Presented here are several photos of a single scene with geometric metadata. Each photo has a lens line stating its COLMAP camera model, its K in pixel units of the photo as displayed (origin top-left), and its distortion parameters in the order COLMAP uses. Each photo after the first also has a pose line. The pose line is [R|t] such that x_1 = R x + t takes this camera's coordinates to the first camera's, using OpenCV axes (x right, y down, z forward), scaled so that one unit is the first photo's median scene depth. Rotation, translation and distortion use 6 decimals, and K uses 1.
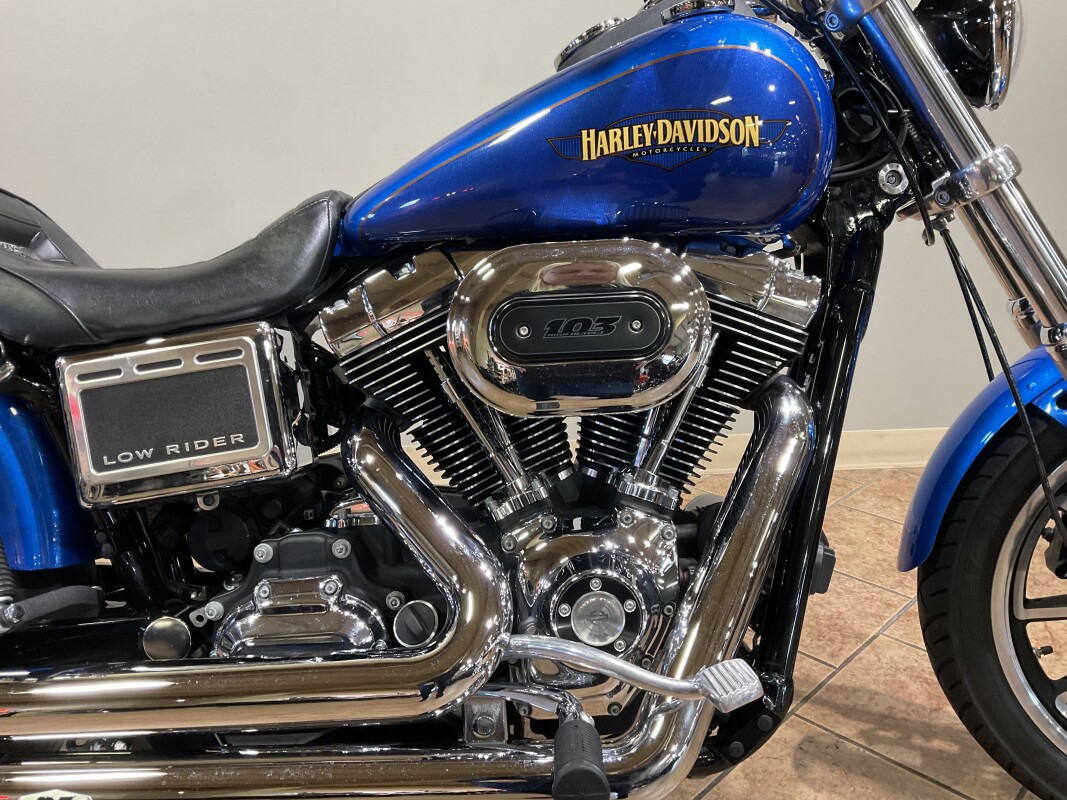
lens RADIAL K [[880.5, 0, 530.2], [0, 880.5, 395.2], [0, 0, 1]] dist [0.020111, -0.046585]
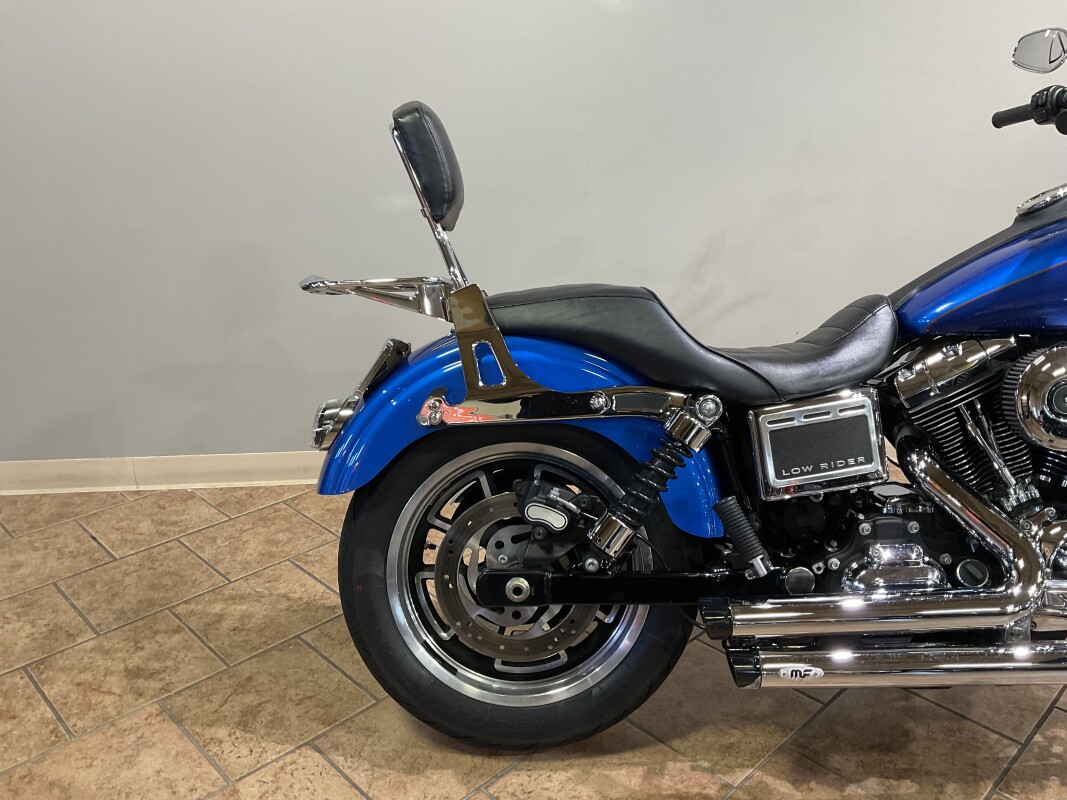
lens RADIAL K [[874.6, 0, 533.5], [0, 874.6, 400.0], [0, 0, 1]] dist [0.096167, -0.198581]
pose [[0.999854, 0.007437, -0.015371, -0.882137], [-0.006677, 0.998781, 0.048911, -0.132466], [0.015716, -0.048801, 0.998685, -0.614160]]
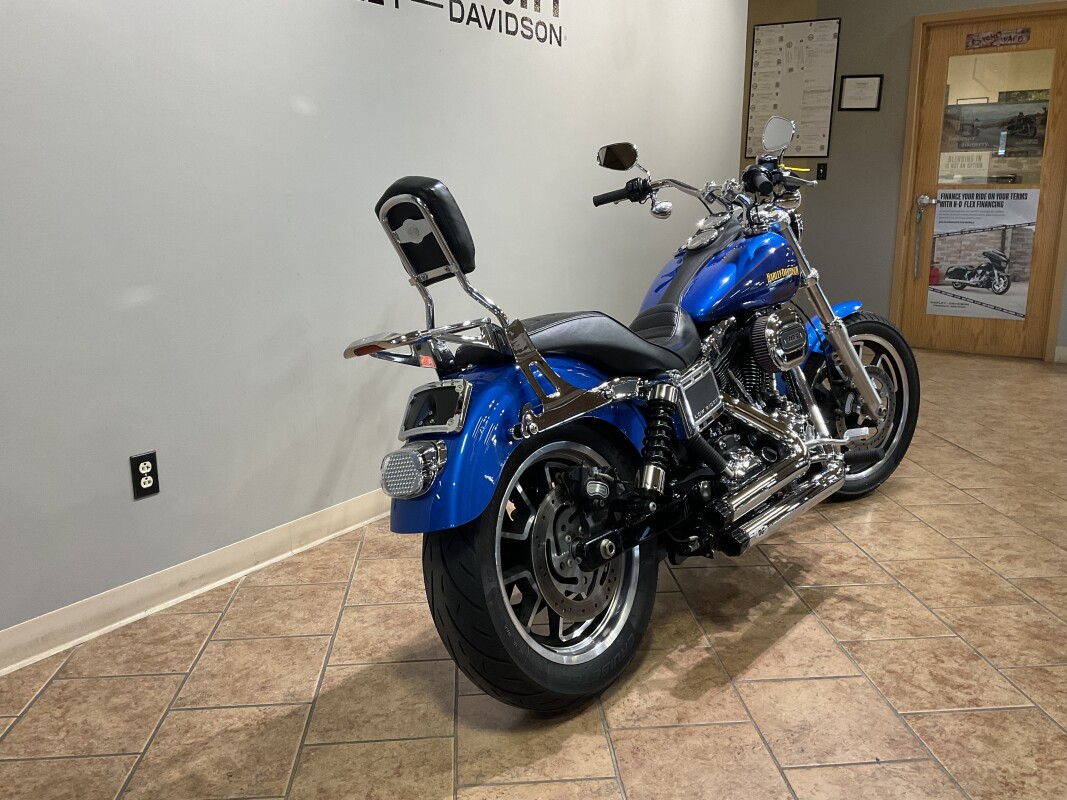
lens RADIAL K [[880.5, 0, 530.2], [0, 880.5, 395.2], [0, 0, 1]] dist [0.020111, -0.046585]
pose [[0.655870, -0.166062, 0.736382, -2.461933], [0.224717, 0.974228, 0.019551, -0.129342], [-0.720651, 0.152655, 0.676283, -0.315663]]
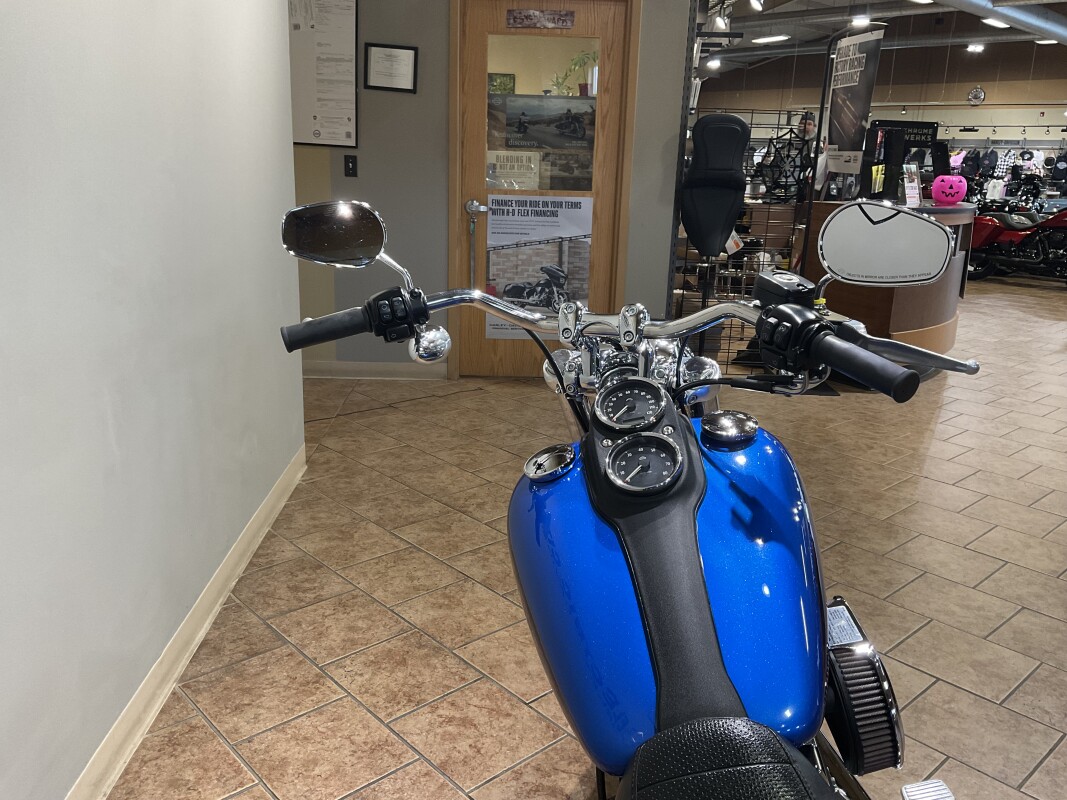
lens RADIAL K [[874.6, 0, 533.5], [0, 874.6, 400.0], [0, 0, 1]] dist [0.096167, -0.198581]
pose [[0.052059, -0.258230, 0.964680, -1.072316], [0.264497, 0.935058, 0.236027, -0.841297], [-0.962980, 0.242868, 0.116979, 1.111705]]
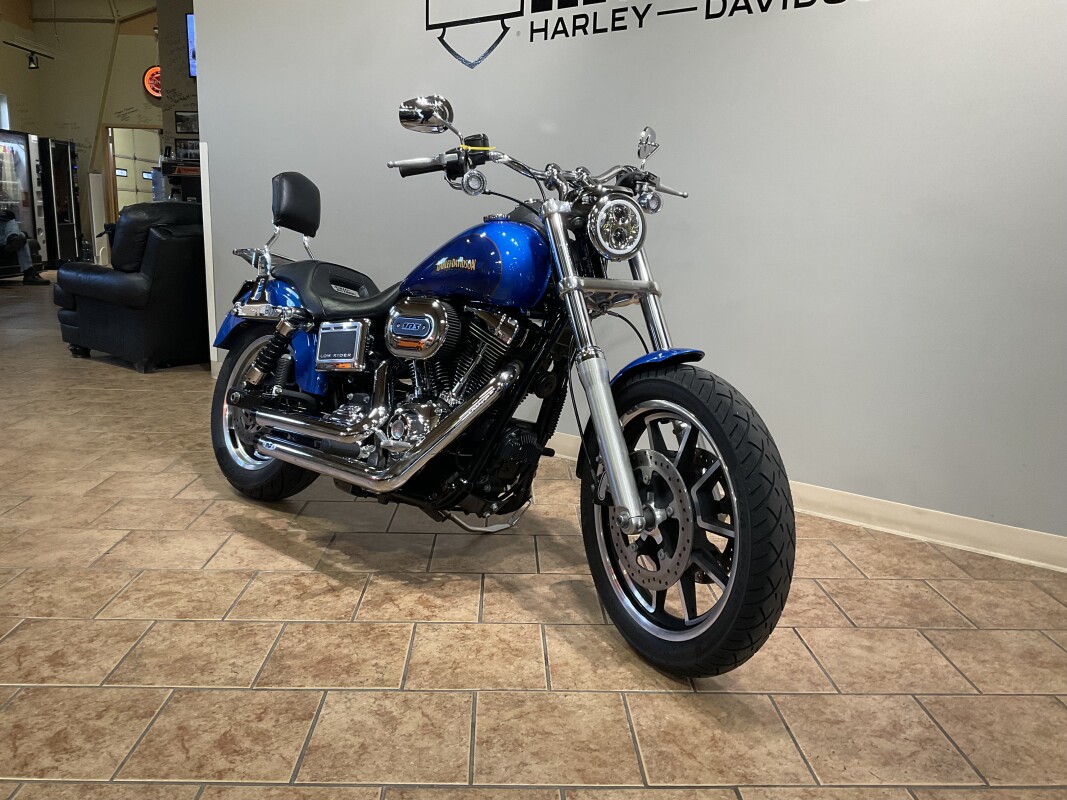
lens RADIAL K [[874.6, 0, 533.5], [0, 874.6, 400.0], [0, 0, 1]] dist [0.096167, -0.198581]
pose [[0.723348, 0.159565, -0.671794, 2.044361], [-0.231230, 0.972734, -0.017931, 0.104423], [0.650615, 0.168309, 0.740521, -0.727344]]
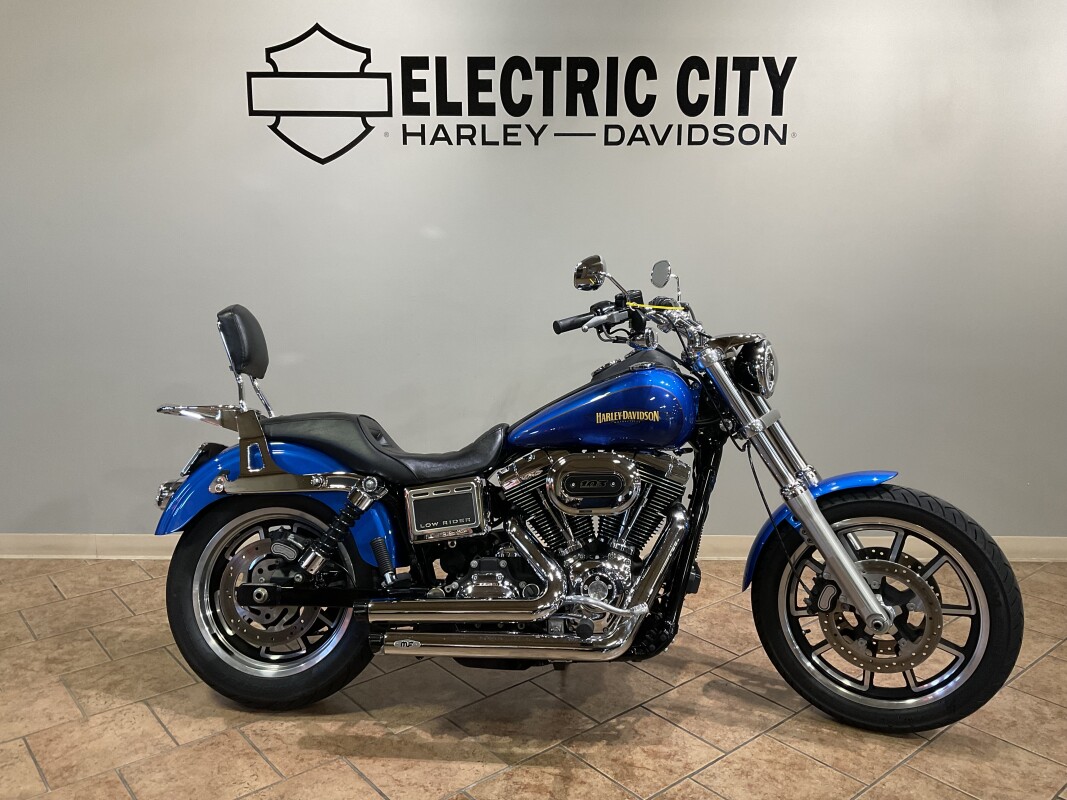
lens RADIAL K [[880.5, 0, 530.2], [0, 880.5, 395.2], [0, 0, 1]] dist [0.020111, -0.046585]
pose [[0.995144, 0.023398, -0.095609, 0.104161], [-0.034814, 0.992218, -0.119546, -0.013328], [0.092068, 0.122294, 0.988214, -1.625950]]
